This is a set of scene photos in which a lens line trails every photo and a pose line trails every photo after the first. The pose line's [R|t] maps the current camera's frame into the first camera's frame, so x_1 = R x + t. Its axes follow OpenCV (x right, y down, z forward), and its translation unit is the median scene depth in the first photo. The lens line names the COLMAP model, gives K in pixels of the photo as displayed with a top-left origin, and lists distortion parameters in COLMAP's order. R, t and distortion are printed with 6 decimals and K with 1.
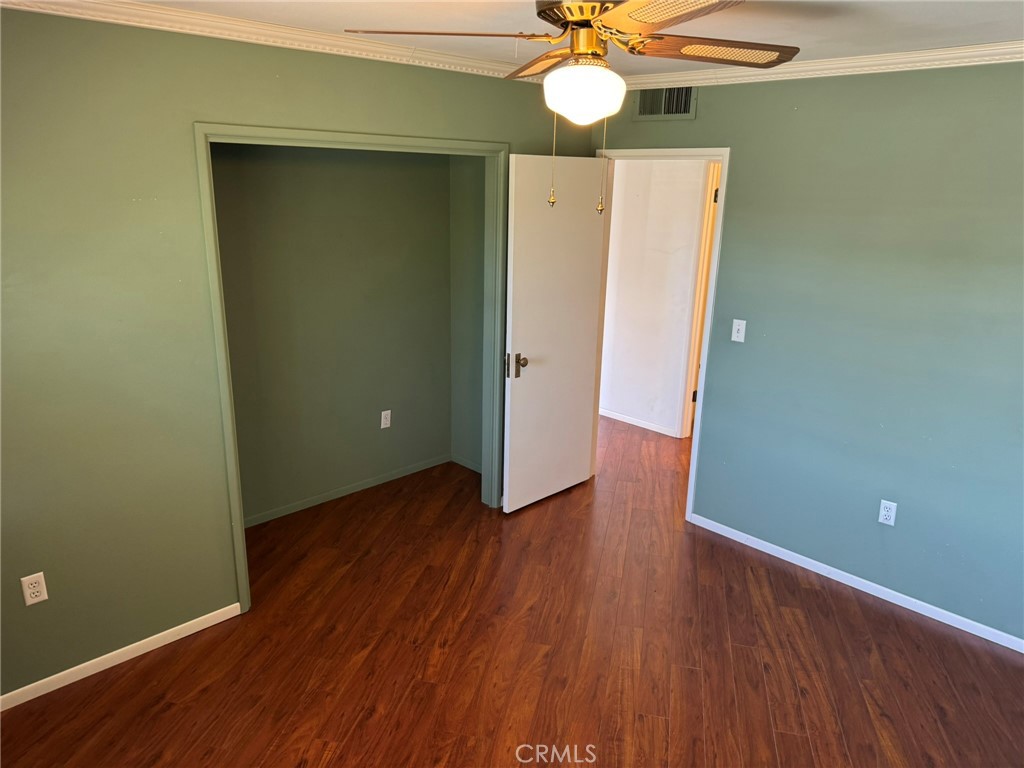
lens RADIAL K [[719.4, 0, 512.4], [0, 719.4, 388.1], [0, 0, 1]] dist [-0.001187, -0.000801]
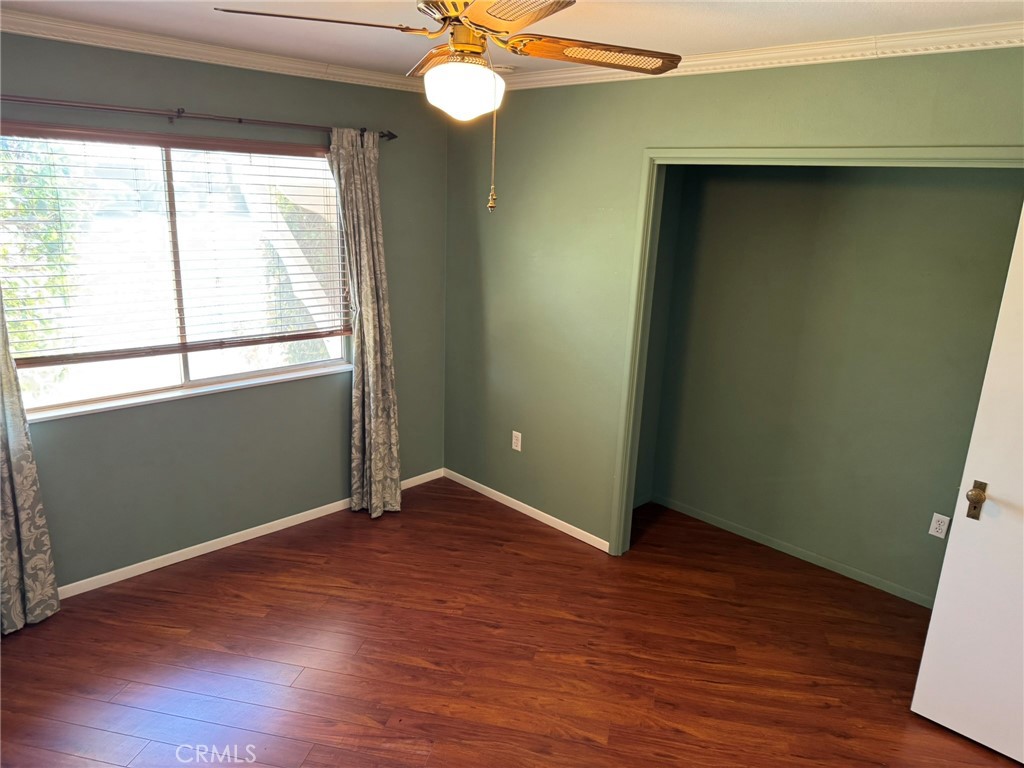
lens RADIAL K [[721.4, 0, 515.1], [0, 721.4, 380.7], [0, 0, 1]] dist [0.113614, -0.147886]
pose [[0.015273, 0.241911, -0.970178, 0.816846], [-0.323616, 0.919262, 0.224121, -0.193996], [0.946065, 0.310543, 0.092326, 0.732052]]
